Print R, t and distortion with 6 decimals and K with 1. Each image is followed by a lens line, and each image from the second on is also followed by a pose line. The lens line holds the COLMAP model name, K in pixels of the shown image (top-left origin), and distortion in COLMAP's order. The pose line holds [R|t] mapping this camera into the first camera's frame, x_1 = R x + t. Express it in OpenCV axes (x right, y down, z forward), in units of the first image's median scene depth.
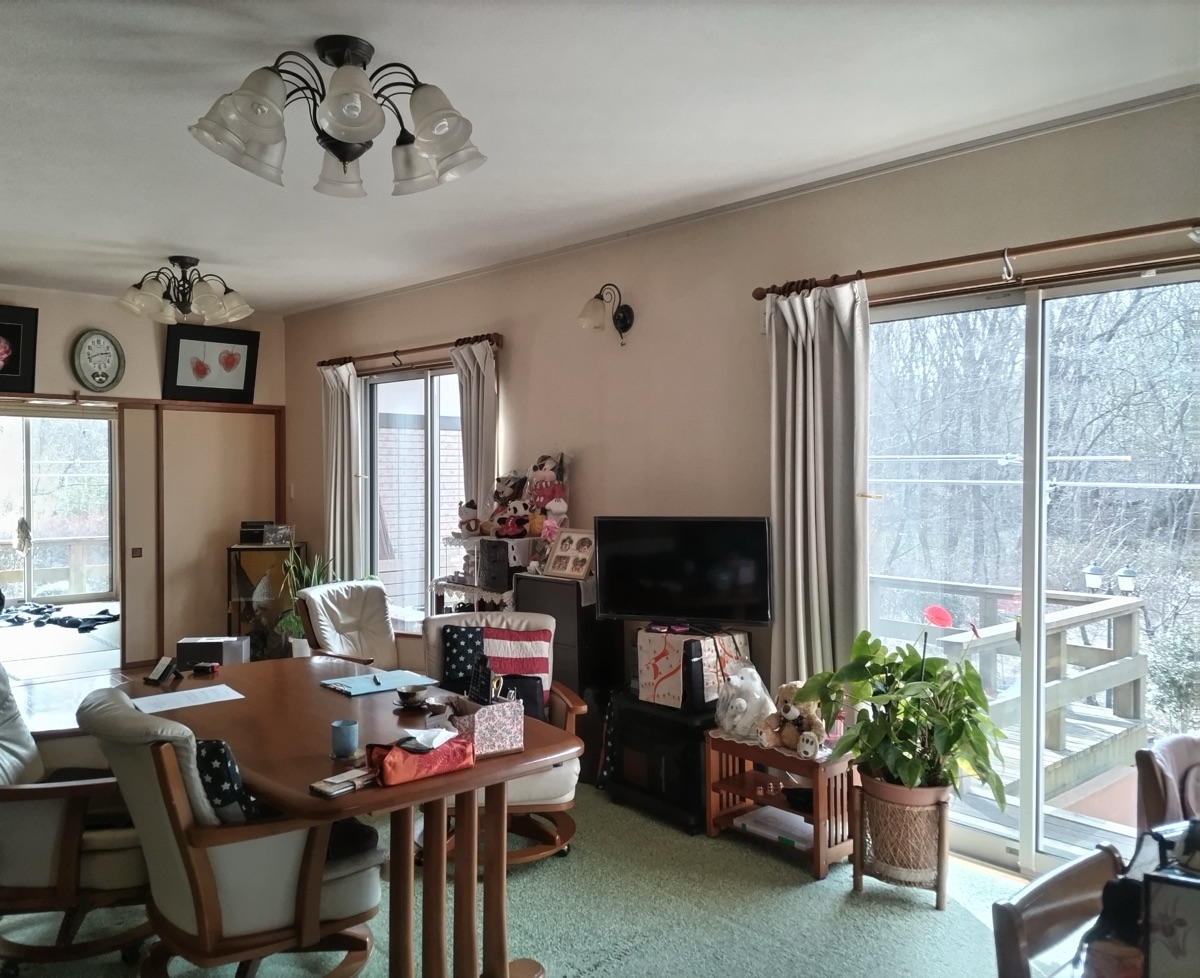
lens RADIAL K [[954.8, 0, 600.0], [0, 954.8, 489.0], [0, 0, 1]] dist [0.011963, 0.004929]
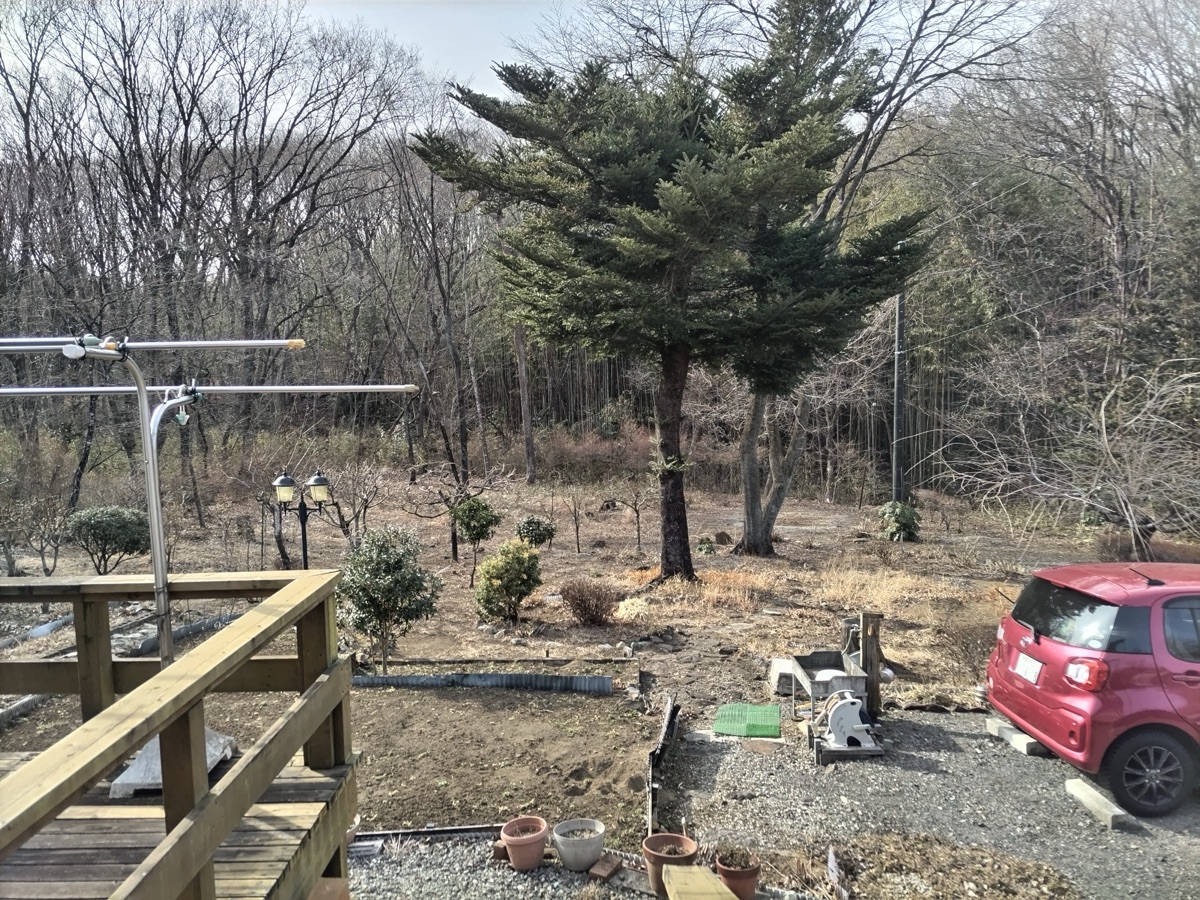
lens RADIAL K [[921.8, 0, 600.0], [0, 921.8, 450.0], [0, 0, 1]] dist [-0.006333, -0.002247]
pose [[0.695535, -0.087981, 0.713085, 0.235283], [0.038971, 0.995633, 0.084830, -0.006187], [-0.717434, -0.031213, 0.695927, 0.413697]]
